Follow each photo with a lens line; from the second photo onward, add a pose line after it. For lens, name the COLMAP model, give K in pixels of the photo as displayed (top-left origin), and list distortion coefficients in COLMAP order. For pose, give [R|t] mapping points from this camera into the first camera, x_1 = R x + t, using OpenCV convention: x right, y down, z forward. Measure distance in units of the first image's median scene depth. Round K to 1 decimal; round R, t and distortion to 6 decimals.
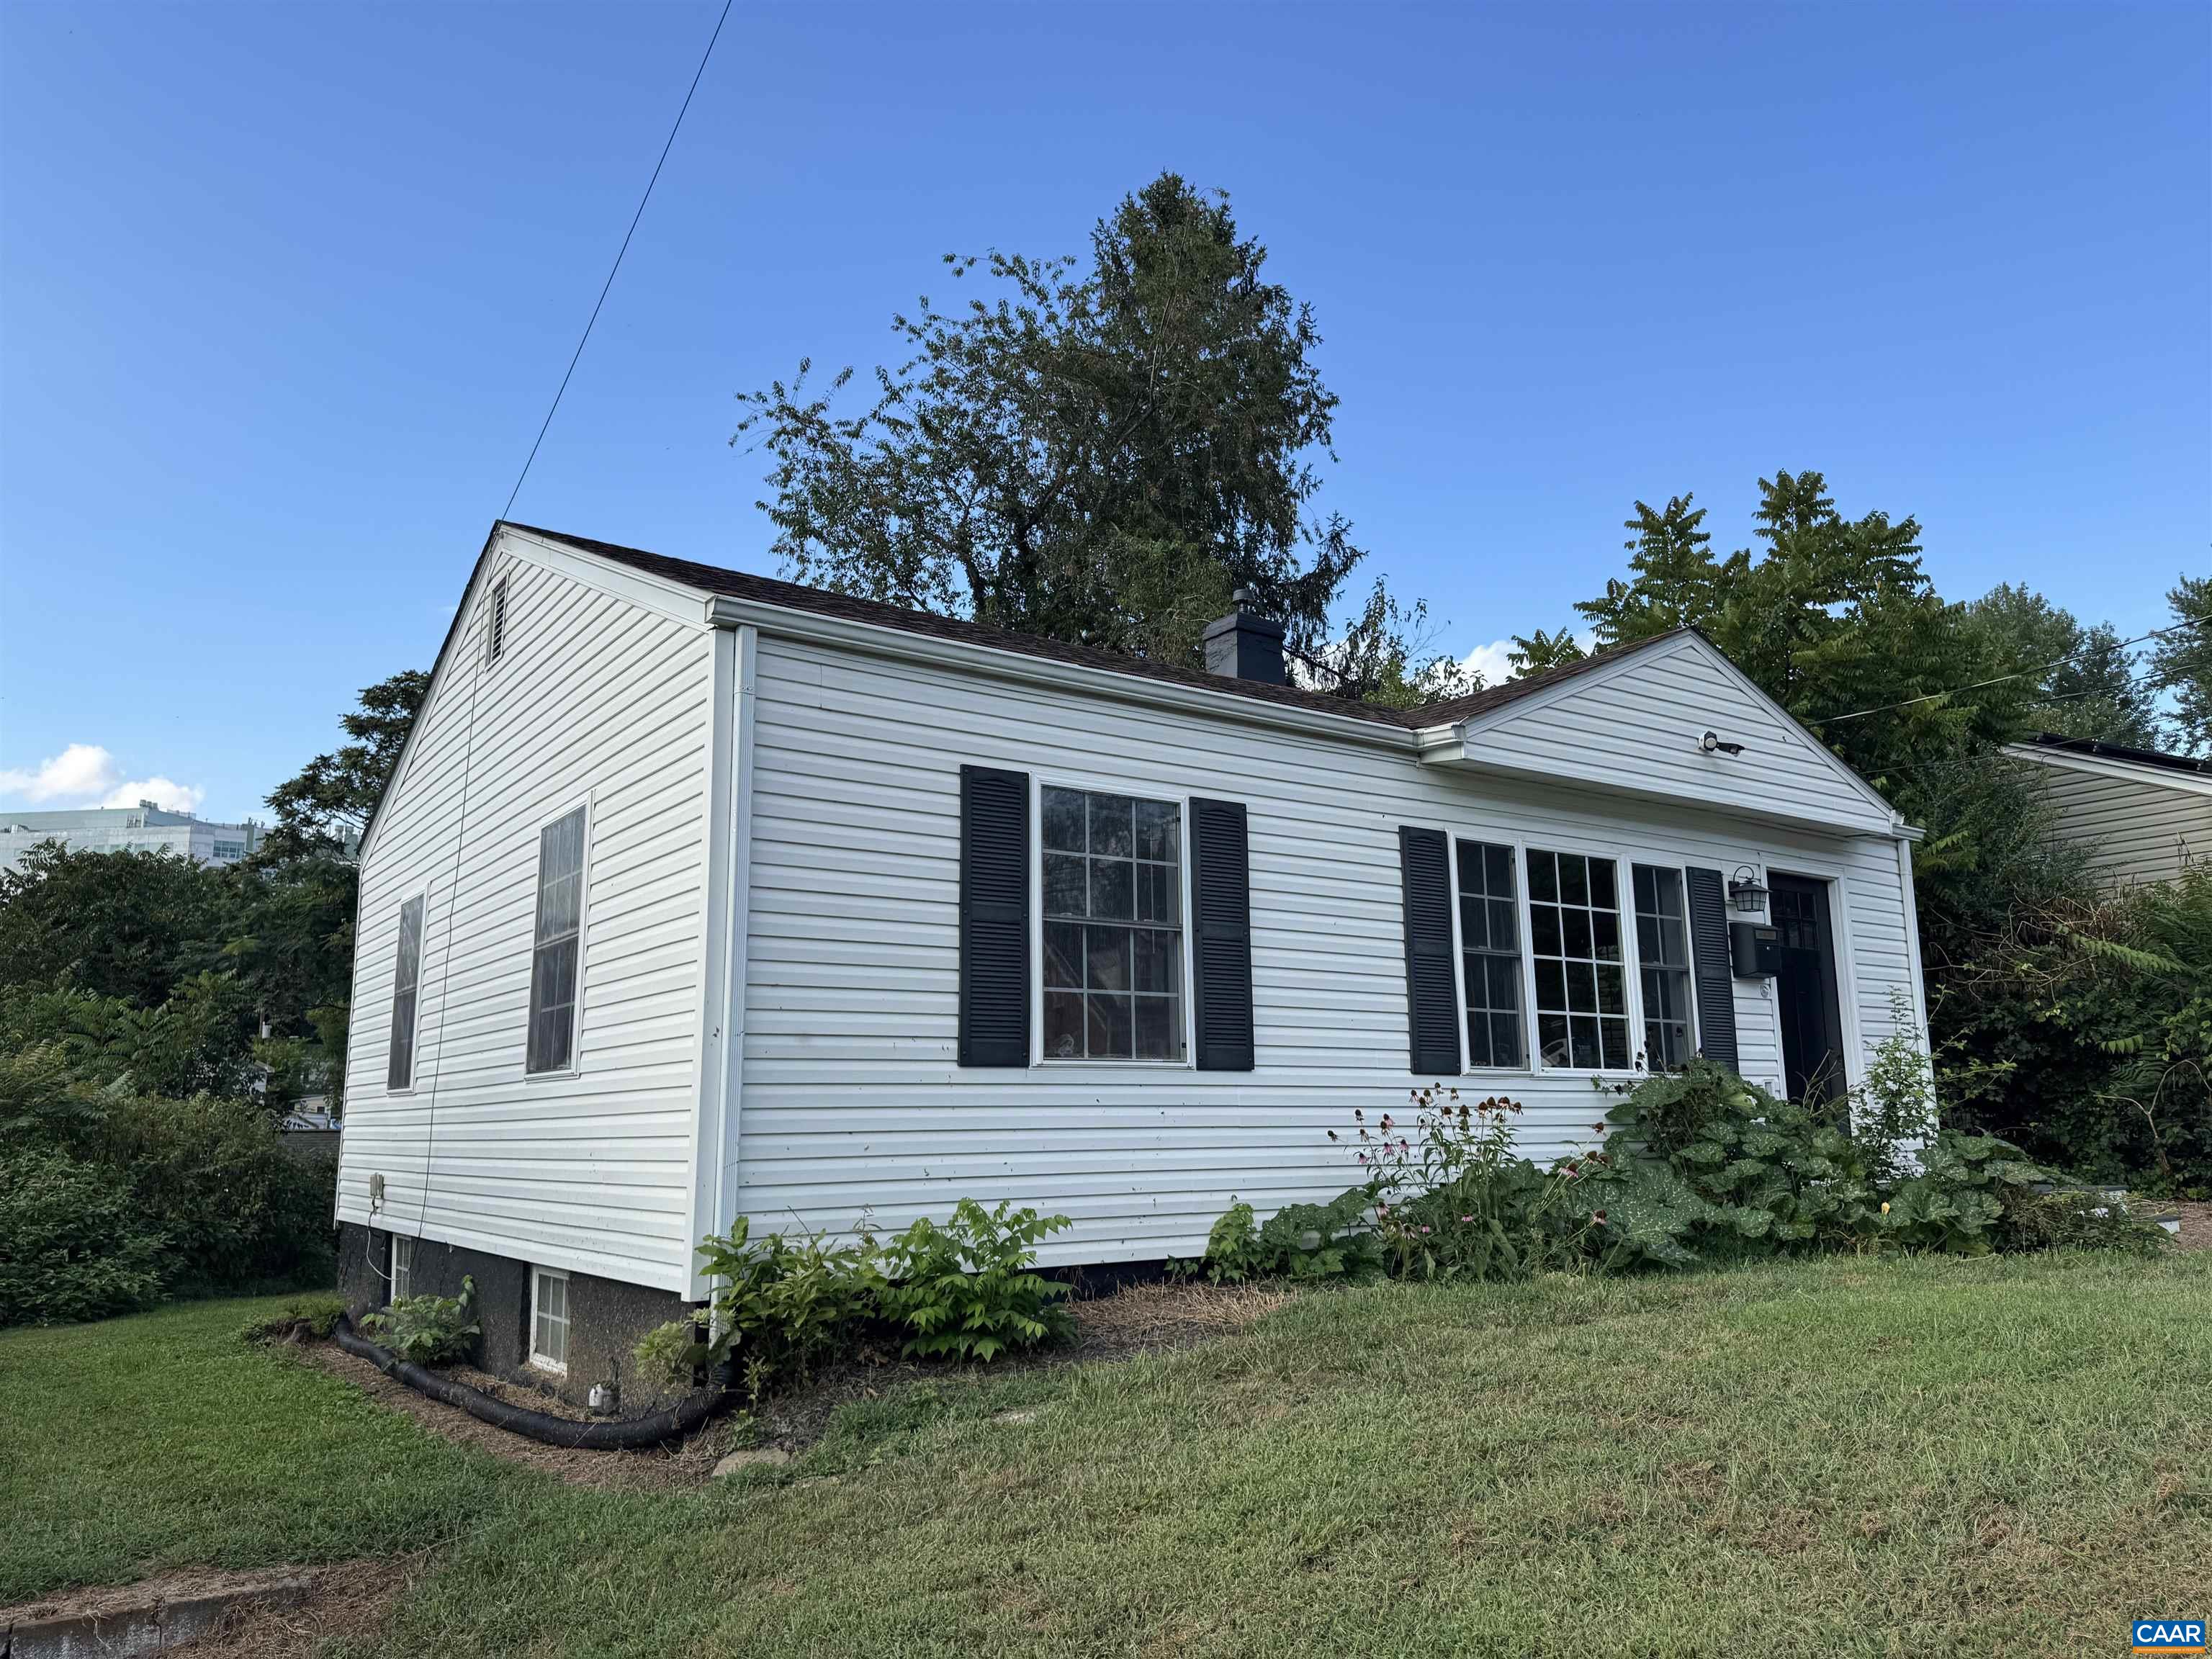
lens RADIAL K [[1536.8, 0, 1106.0], [0, 1536.8, 829.5], [0, 0, 1]] dist [0.151216, -0.000535]
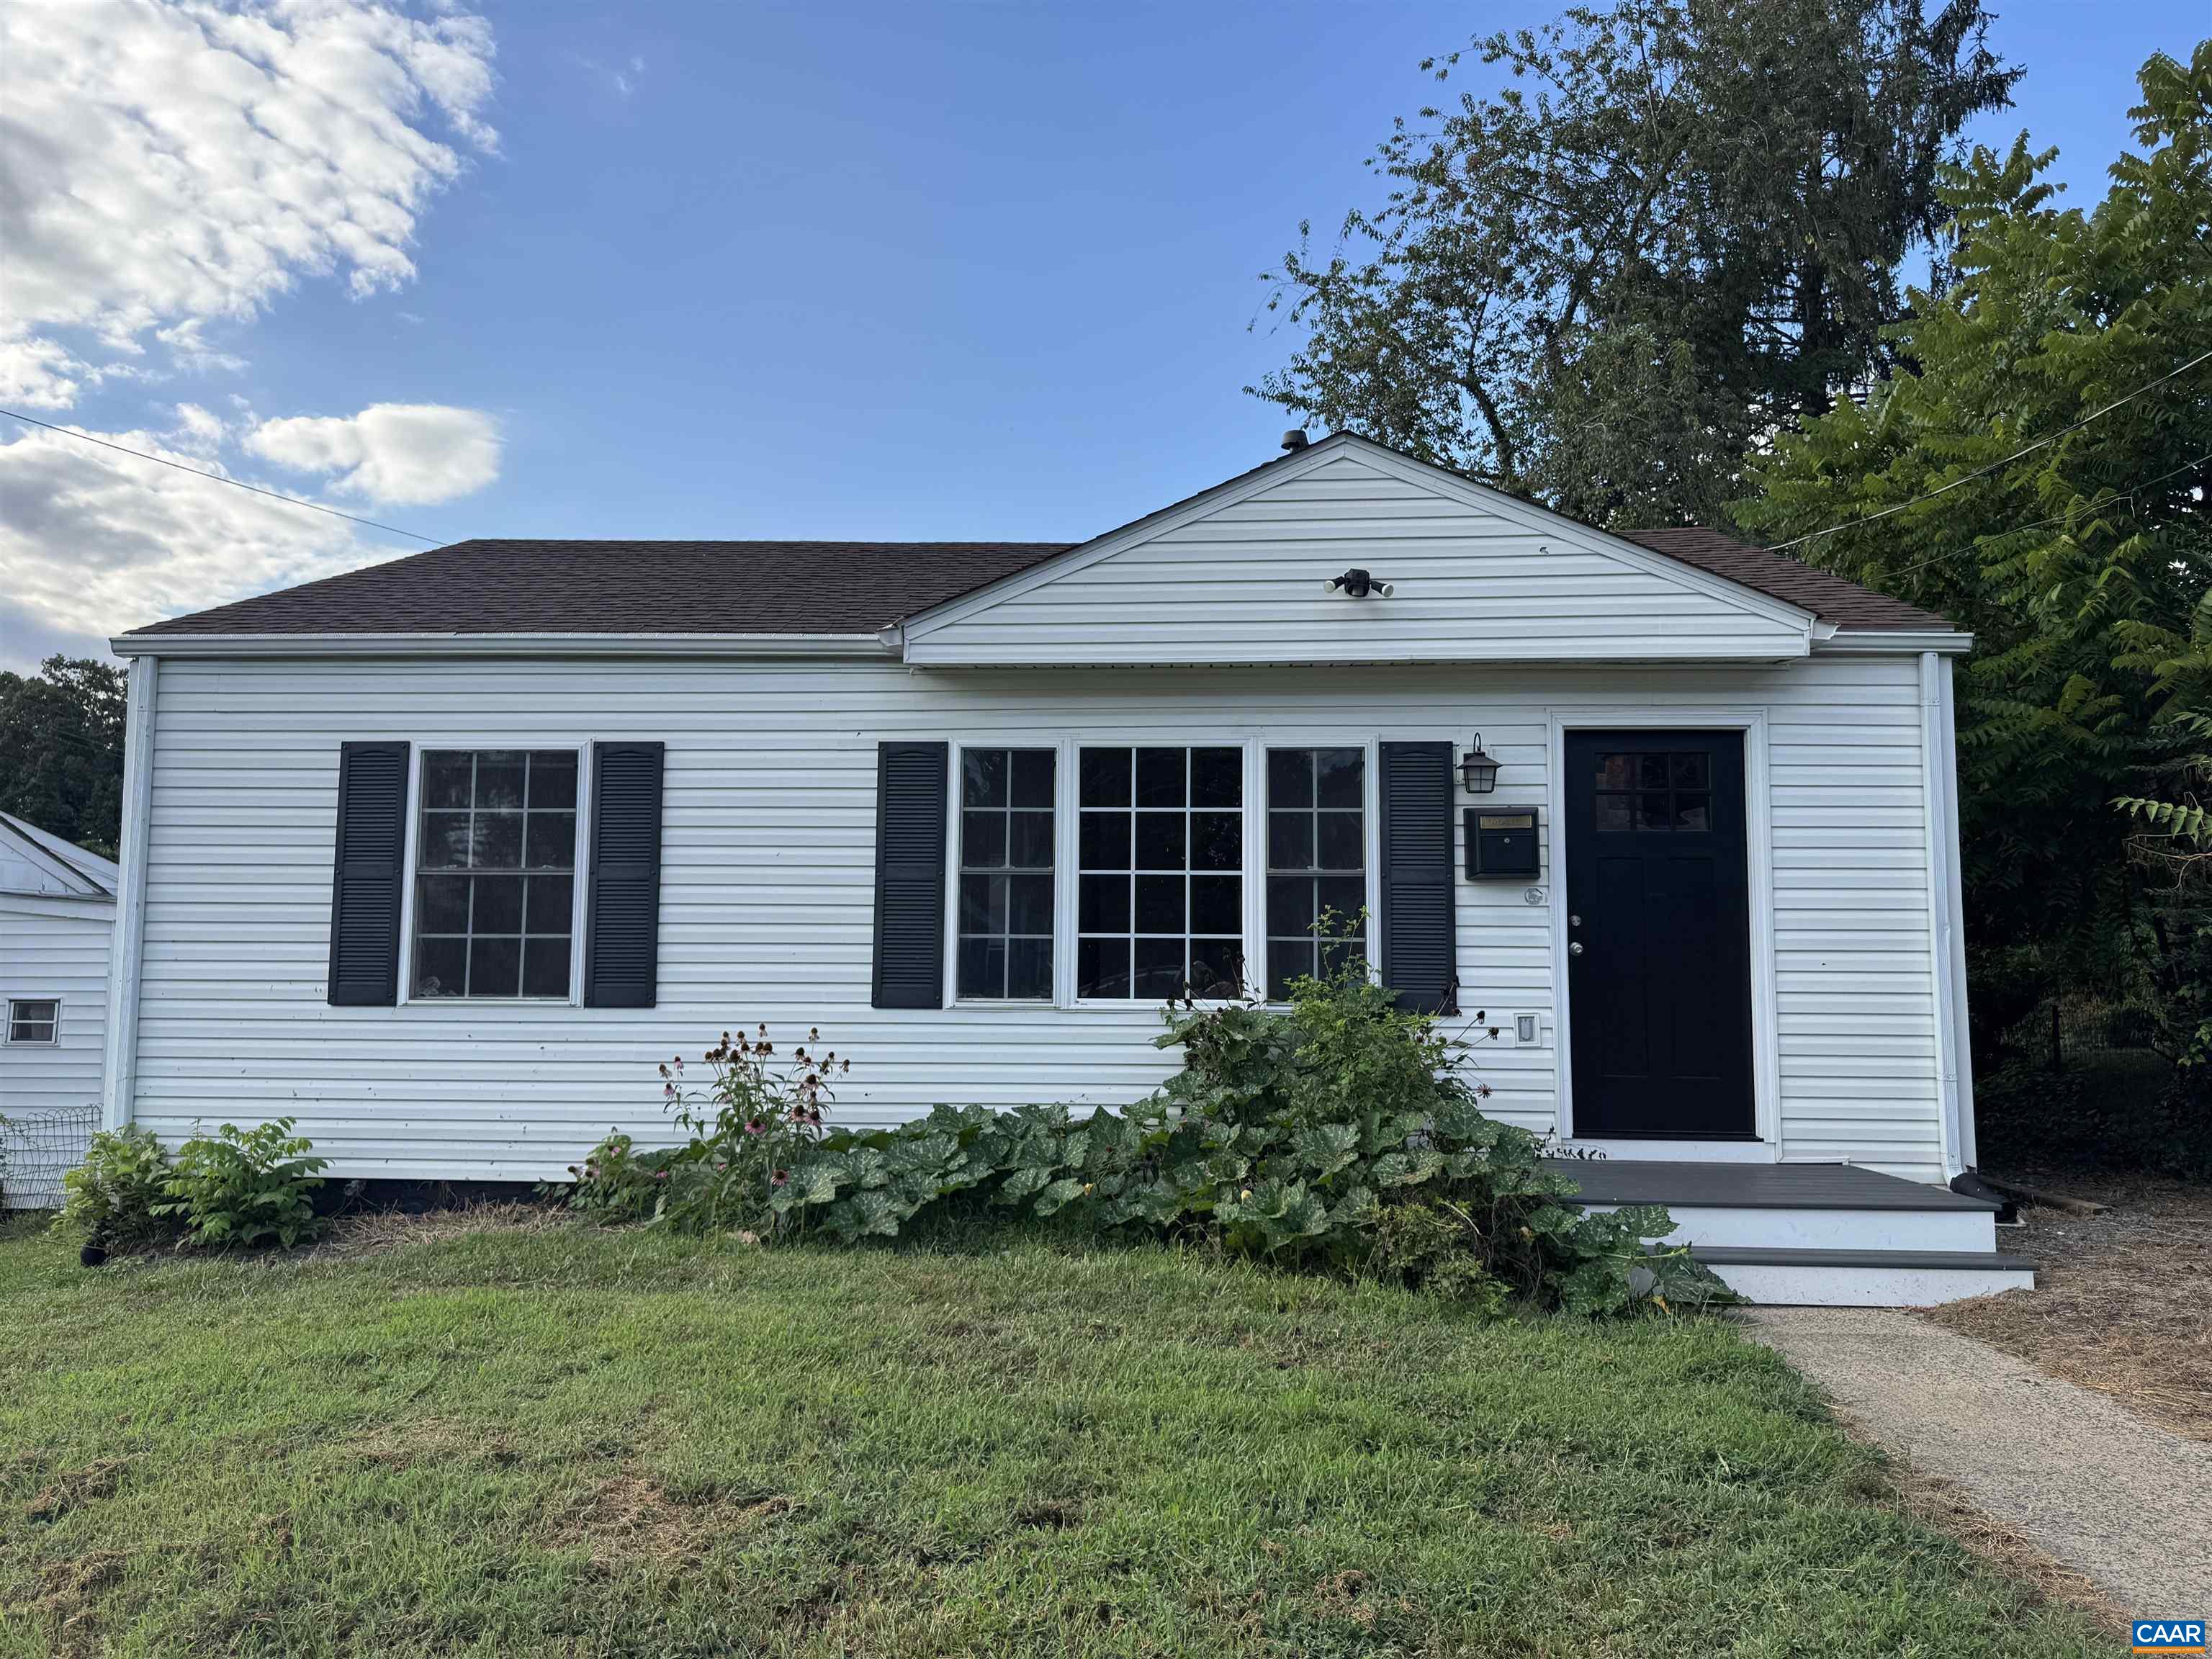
lens RADIAL K [[1559.9, 0, 1106.0], [0, 1559.9, 829.5], [0, 0, 1]] dist [0.084351, -0.083401]
pose [[0.776545, -0.042455, -0.628629, 0.960169], [0.100469, 0.993305, 0.057026, 0.010957], [0.622000, -0.107441, 0.775611, 0.390646]]
